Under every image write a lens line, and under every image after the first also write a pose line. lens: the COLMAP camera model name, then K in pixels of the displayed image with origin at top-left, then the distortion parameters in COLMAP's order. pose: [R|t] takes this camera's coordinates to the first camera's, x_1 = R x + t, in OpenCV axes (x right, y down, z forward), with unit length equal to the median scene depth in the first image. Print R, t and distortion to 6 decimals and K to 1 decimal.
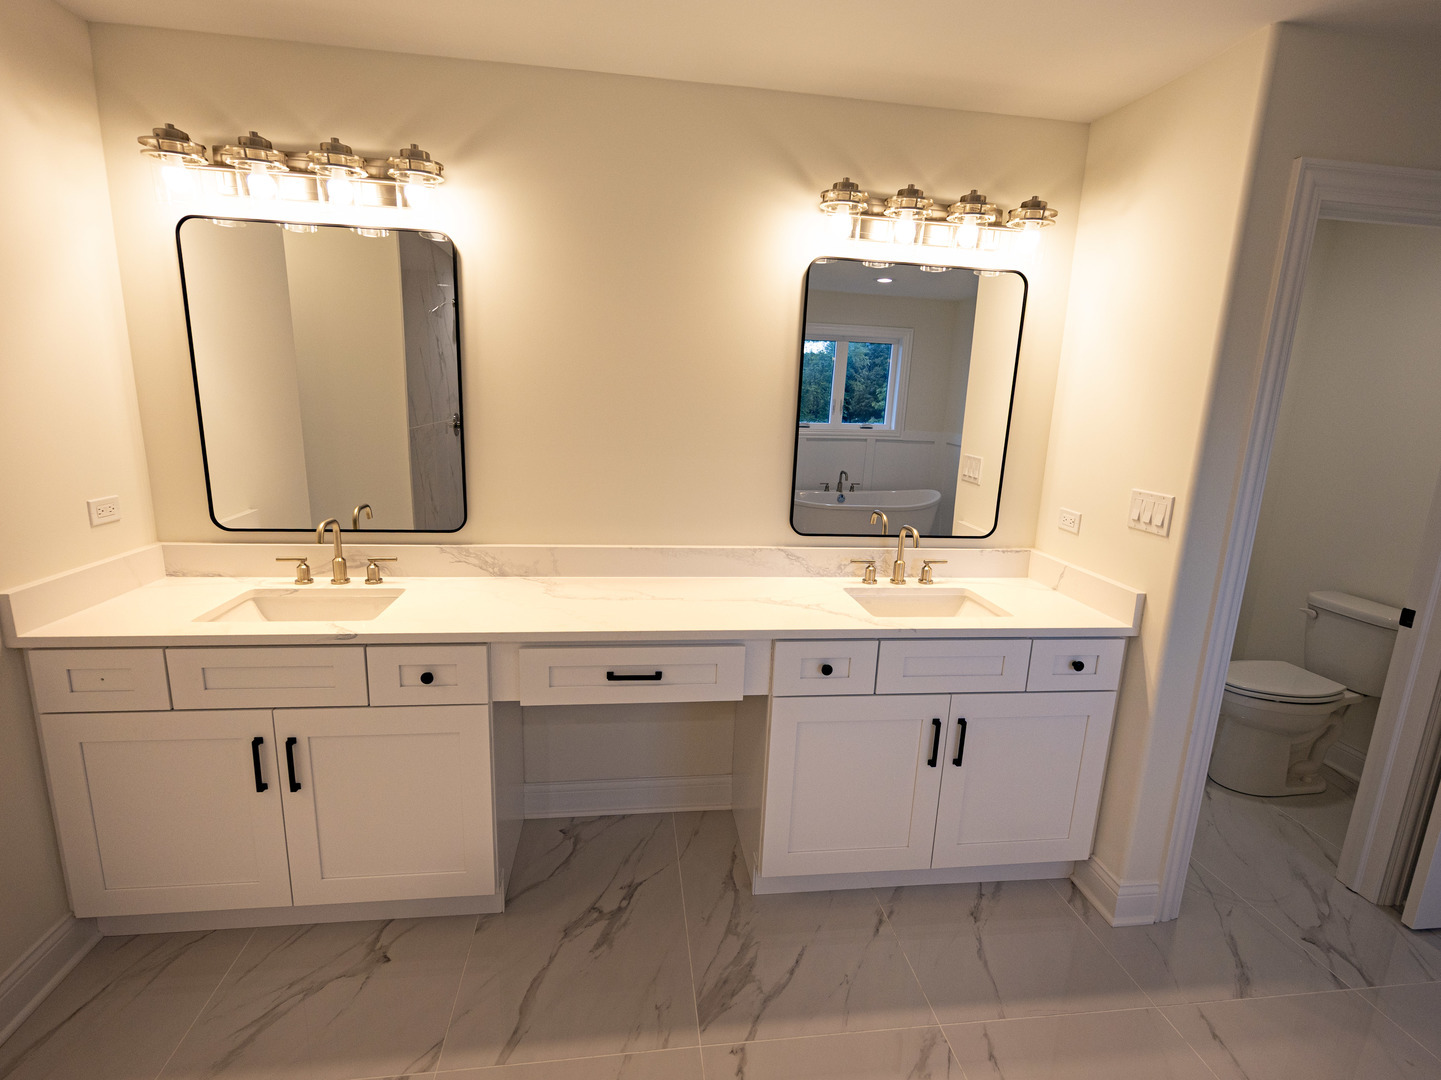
lens RADIAL K [[698.5, 0, 720.5], [0, 698.5, 540.0], [0, 0, 1]] dist [0.000625, 0.000223]
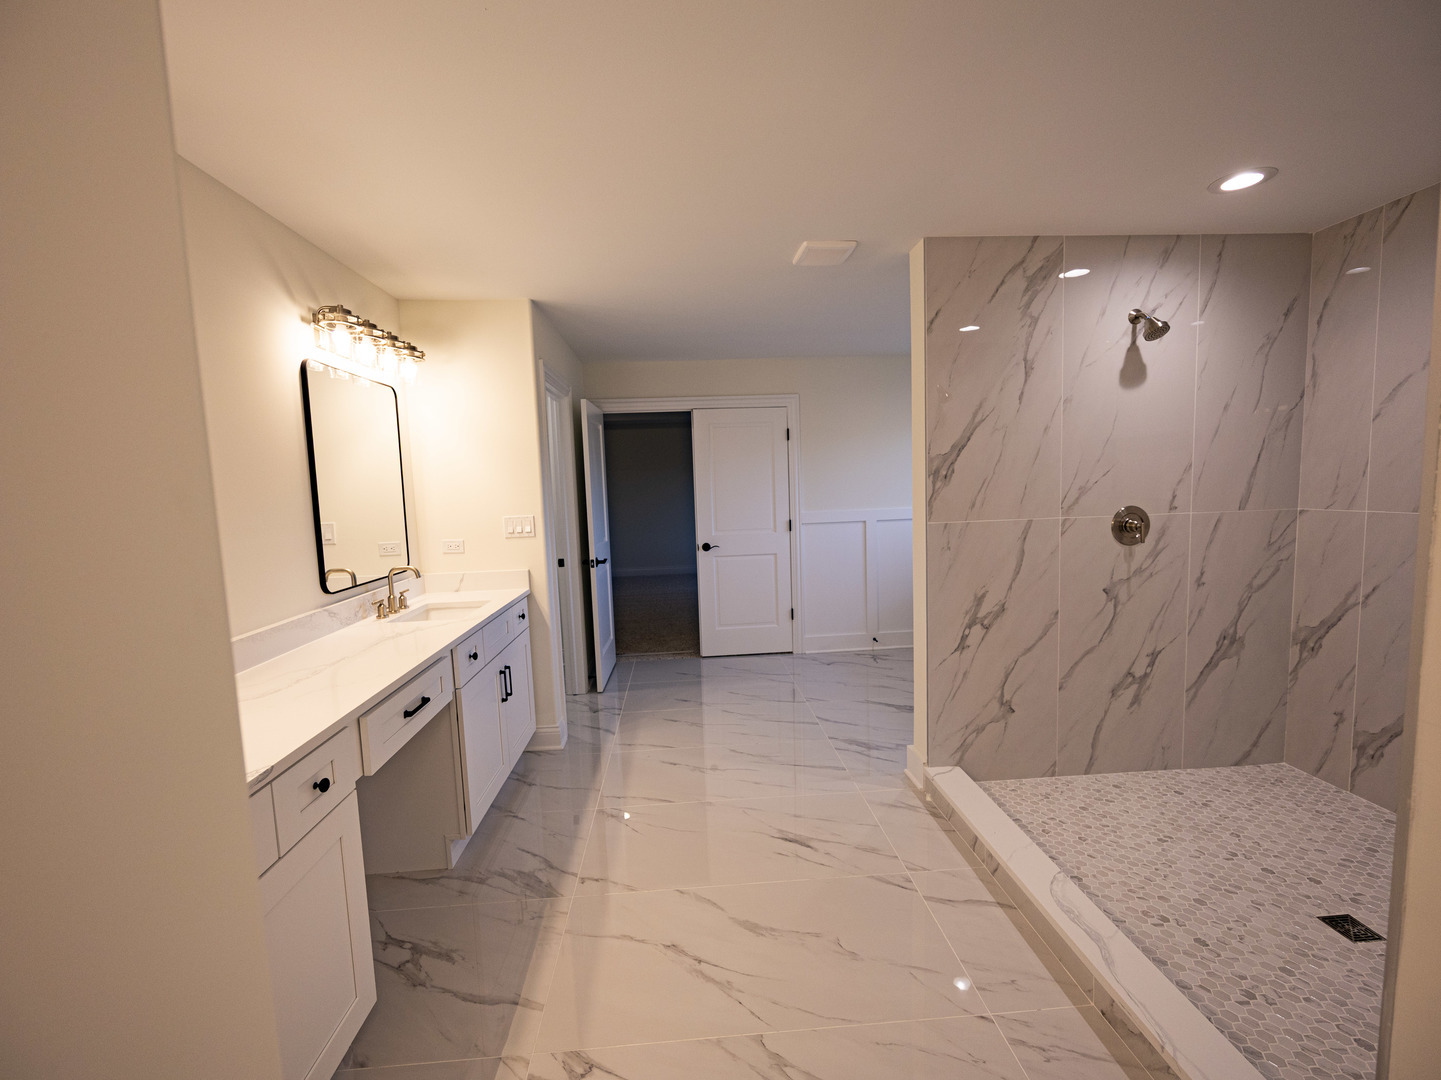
lens RADIAL K [[635.5, 0, 720.5], [0, 635.5, 540.0], [0, 0, 1]] dist [-0.000527, -0.000029]
pose [[0.057033, -0.127271, 0.990227, -1.012535], [0.246889, 0.962834, 0.109530, -0.057182], [-0.967364, 0.238229, 0.086335, 0.327750]]
